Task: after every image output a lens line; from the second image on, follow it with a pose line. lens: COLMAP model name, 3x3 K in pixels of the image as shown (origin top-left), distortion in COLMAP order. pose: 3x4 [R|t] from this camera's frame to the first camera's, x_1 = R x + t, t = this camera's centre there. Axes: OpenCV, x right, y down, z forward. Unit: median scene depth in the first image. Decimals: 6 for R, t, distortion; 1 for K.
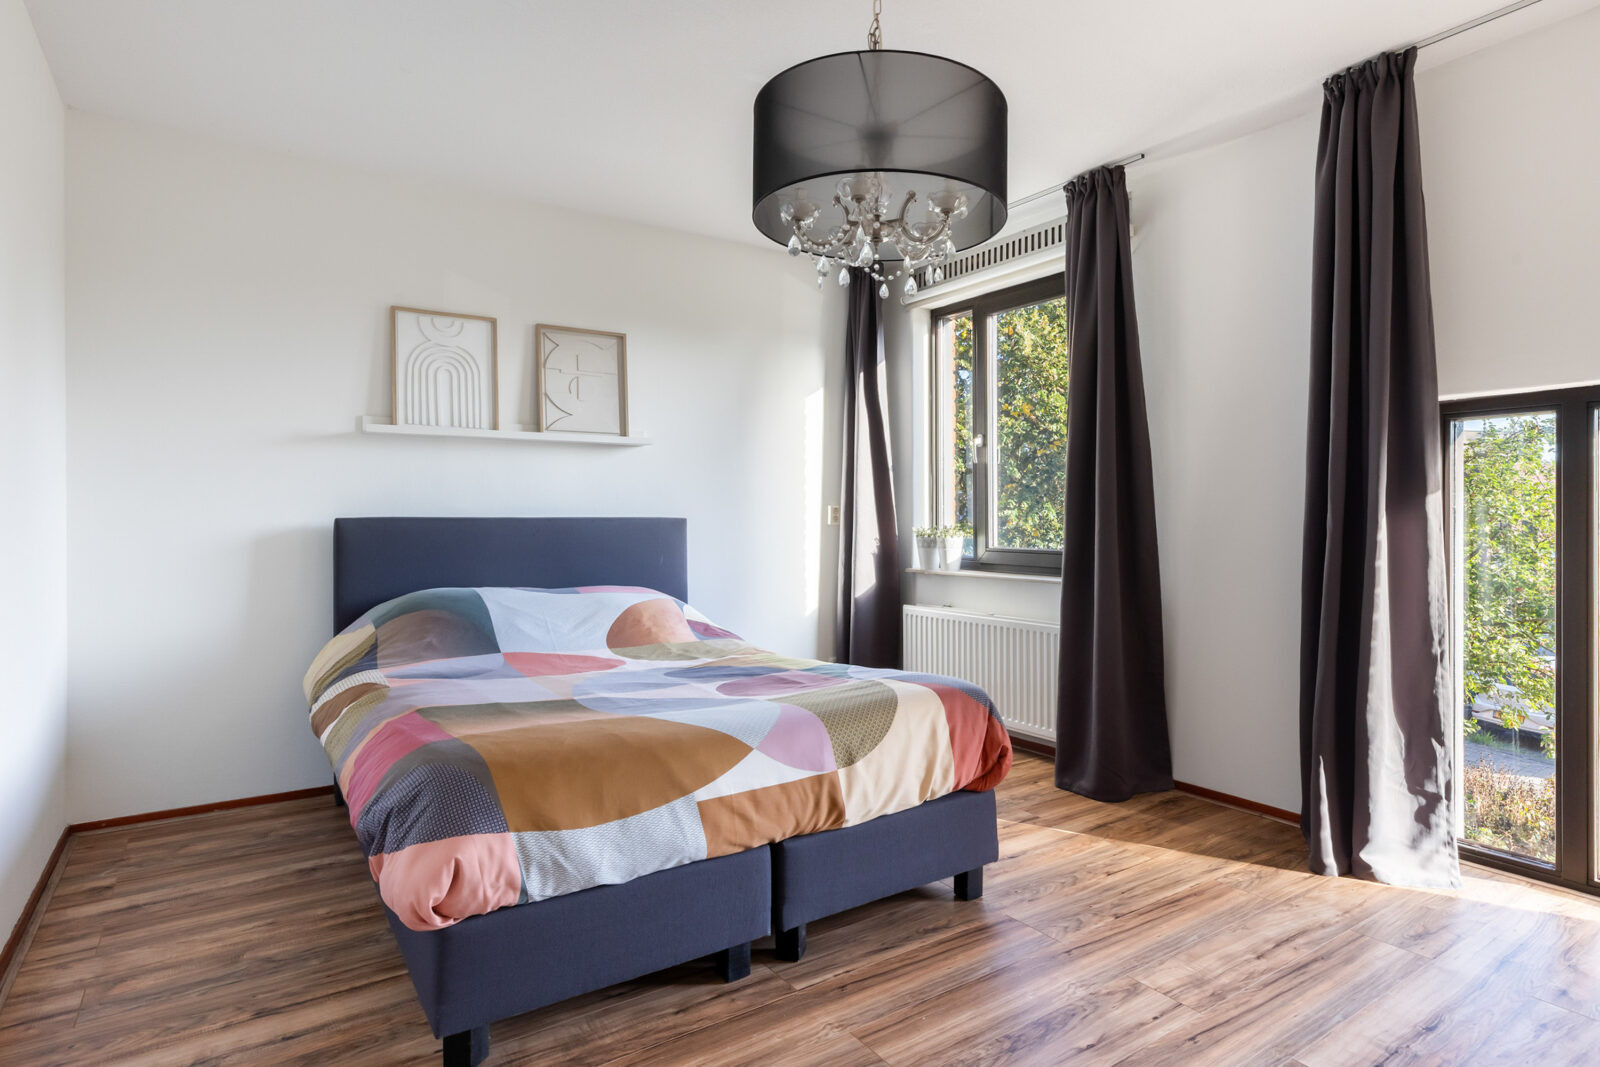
lens RADIAL K [[892.2, 0, 838.3], [0, 892.2, 518.1], [0, 0, 1]] dist [-0.003118, -0.000060]
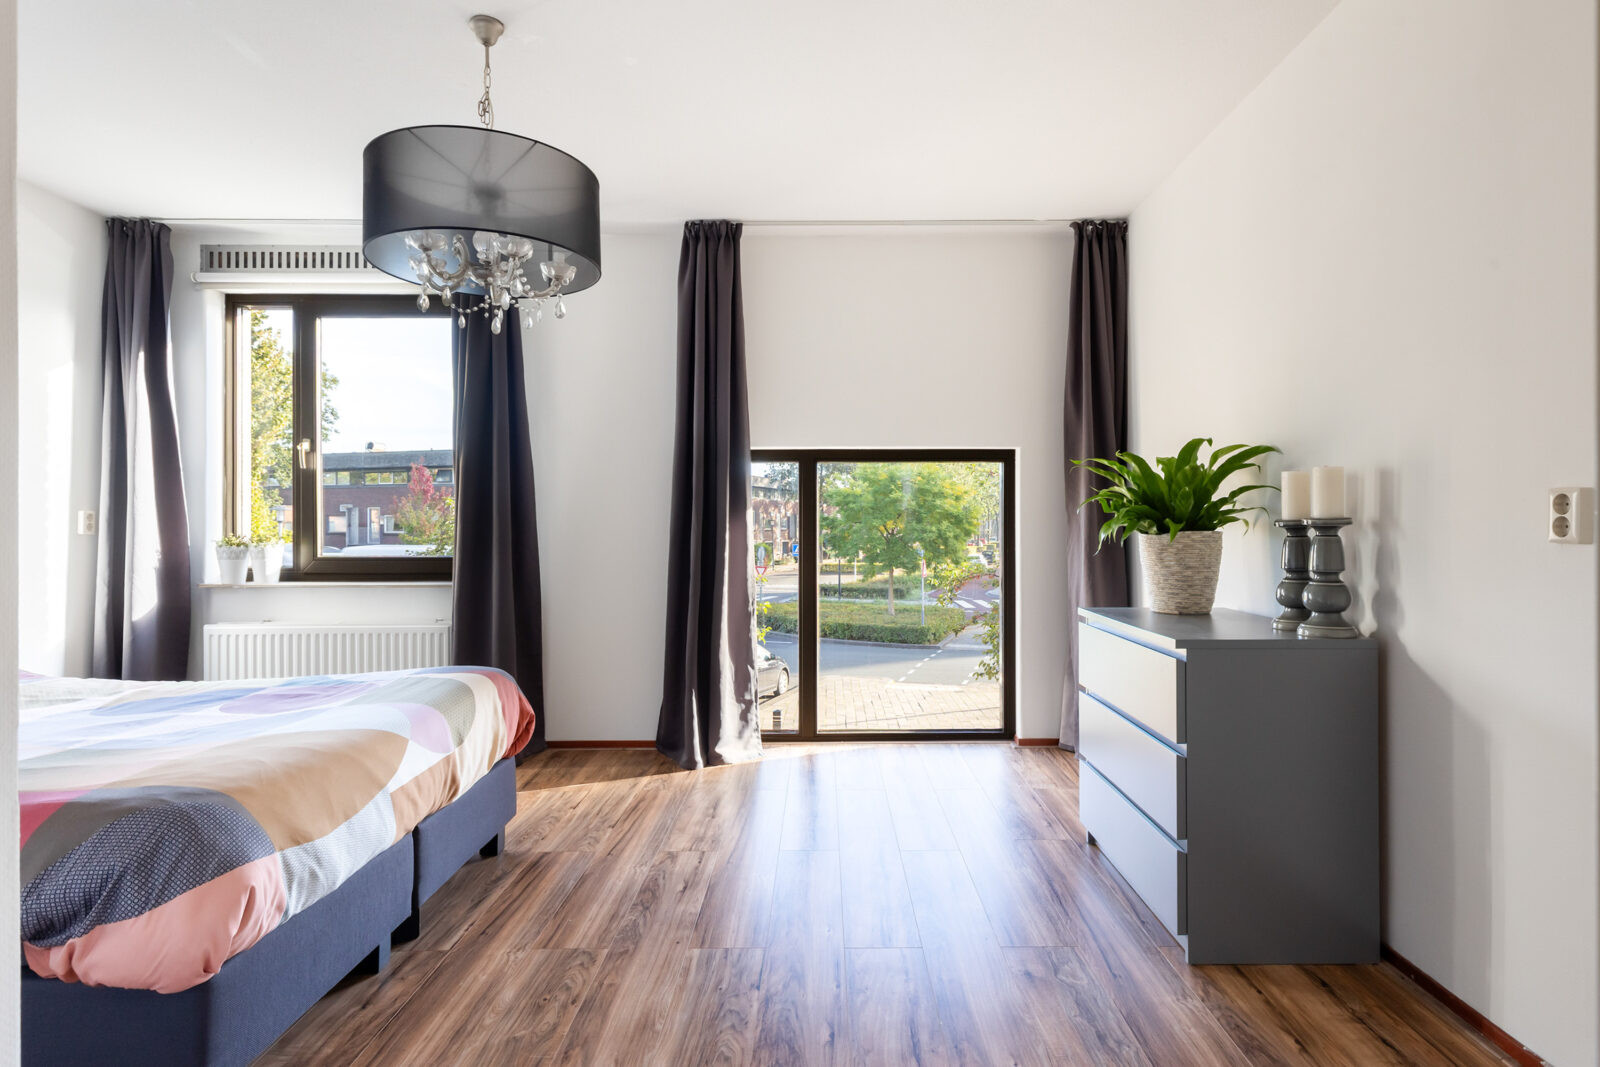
lens RADIAL K [[892.2, 0, 838.3], [0, 892.2, 518.1], [0, 0, 1]] dist [-0.003118, -0.000060]
pose [[0.565835, 0.007097, 0.824488, -0.543224], [0.002380, 0.999945, -0.010240, 0.005040], [-0.824515, 0.007756, 0.565787, -0.021726]]
